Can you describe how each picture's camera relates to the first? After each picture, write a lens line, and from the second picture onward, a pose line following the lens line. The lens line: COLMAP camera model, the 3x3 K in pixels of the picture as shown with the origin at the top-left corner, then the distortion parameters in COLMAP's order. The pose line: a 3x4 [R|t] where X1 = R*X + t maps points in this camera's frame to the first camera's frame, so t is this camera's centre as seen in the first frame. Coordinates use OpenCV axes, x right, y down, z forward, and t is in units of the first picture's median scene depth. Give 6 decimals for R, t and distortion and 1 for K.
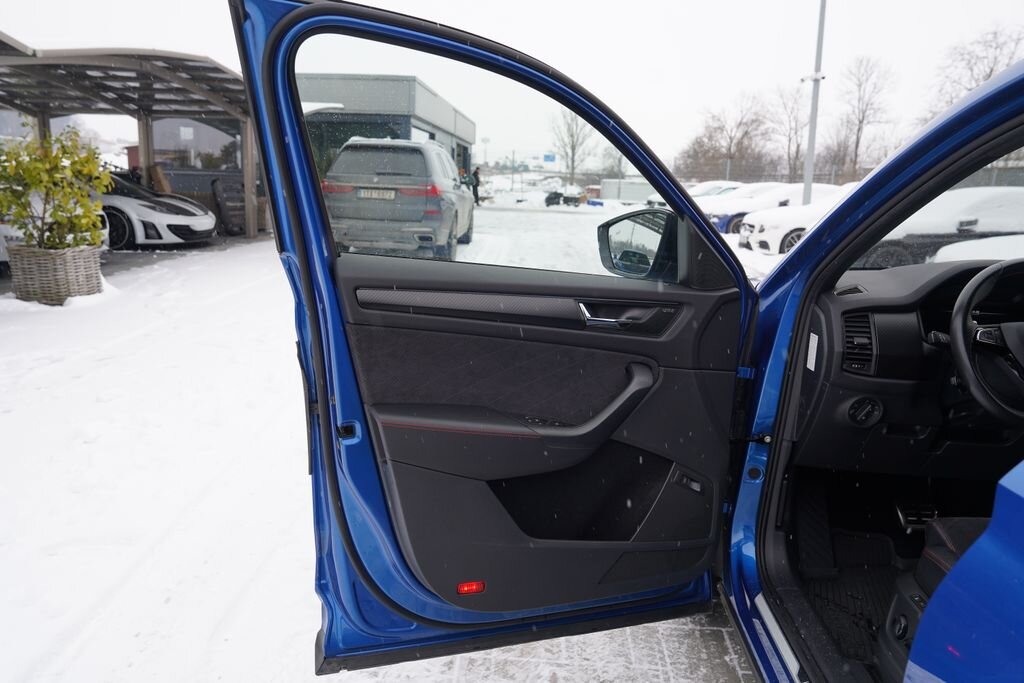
lens RADIAL K [[703.4, 0, 505.1], [0, 703.4, 335.7], [0, 0, 1]] dist [-0.110141, 0.079016]
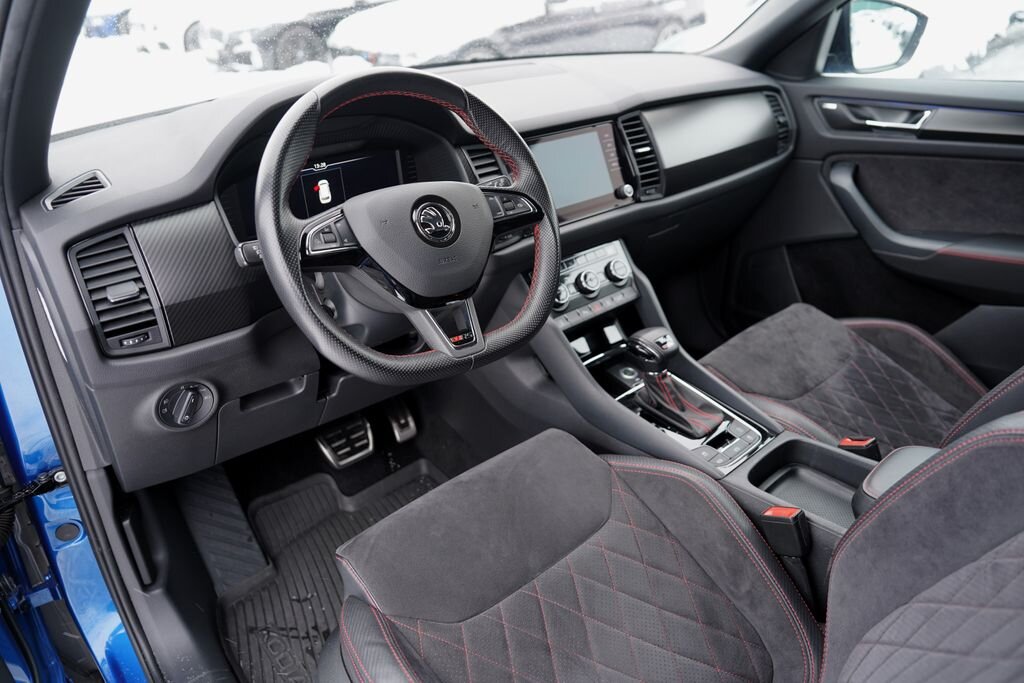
lens RADIAL K [[703.4, 0, 504.3], [0, 703.4, 353.0], [0, 0, 1]] dist [-0.110141, 0.079016]
pose [[0.719126, -0.398001, 0.569608, 0.053613], [0.209984, 0.905866, 0.367851, -0.010162], [-0.662393, -0.144922, 0.735005, 0.055833]]
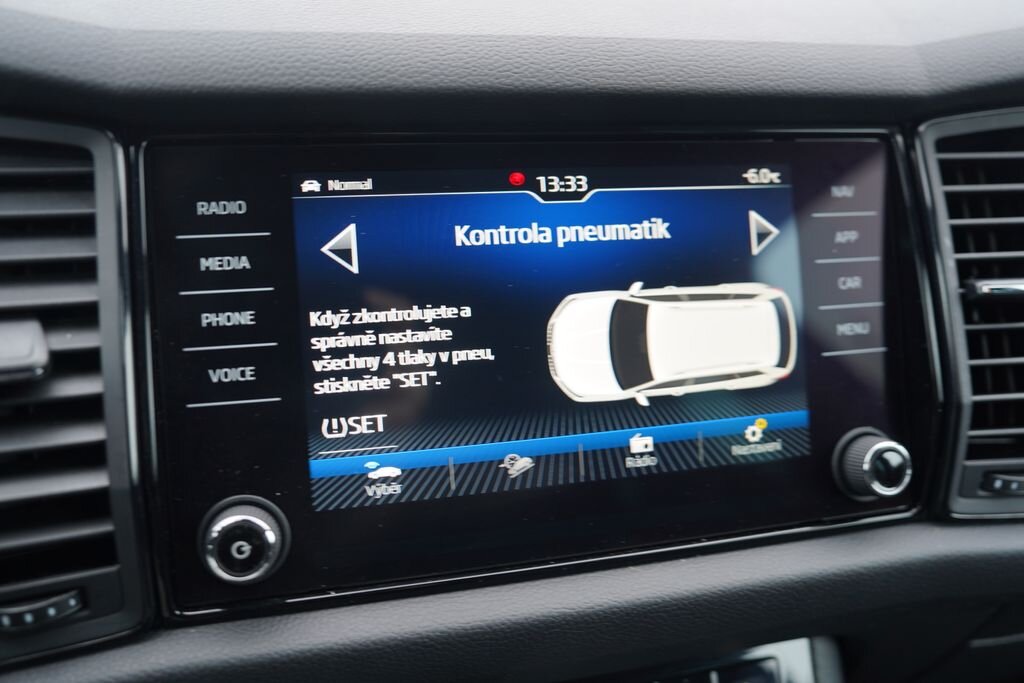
lens RADIAL K [[807.5, 0, 511.7], [0, 807.5, 342.3], [0, 0, 1]] dist [-0.036739, 0.019570]
pose [[0.954816, -0.139190, 0.262586, 0.119891], [0.079273, 0.970815, 0.226351, -0.000042], [-0.286428, -0.195307, 0.937984, 0.105119]]
